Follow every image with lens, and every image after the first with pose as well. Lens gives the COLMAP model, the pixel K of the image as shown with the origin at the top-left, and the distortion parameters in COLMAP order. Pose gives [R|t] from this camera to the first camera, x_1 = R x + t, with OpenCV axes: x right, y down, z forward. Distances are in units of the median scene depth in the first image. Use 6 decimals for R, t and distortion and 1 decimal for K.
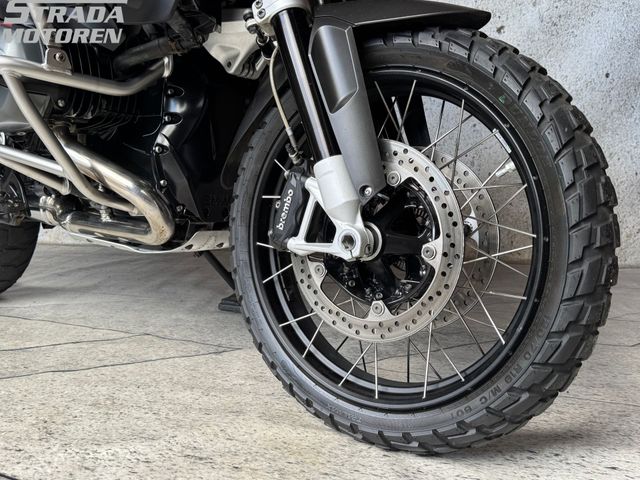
lens RADIAL K [[631.9, 0, 320.0], [0, 631.9, 240.0], [0, 0, 1]] dist [0.010669, -0.011343]
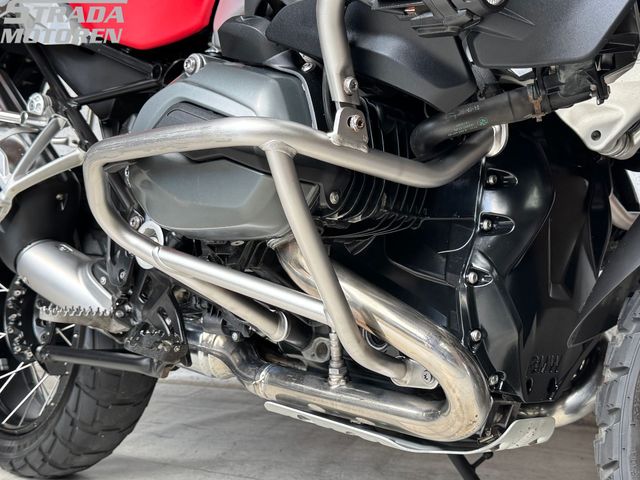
lens RADIAL K [[865.0, 0, 320.0], [0, 865.0, 240.0], [0, 0, 1]] dist [0.120832, 0.001137]
pose [[0.994282, 0.031876, -0.101914, -0.310167], [-0.044988, 0.990615, -0.129066, -0.068191], [0.096843, 0.132913, 0.986385, 0.199285]]
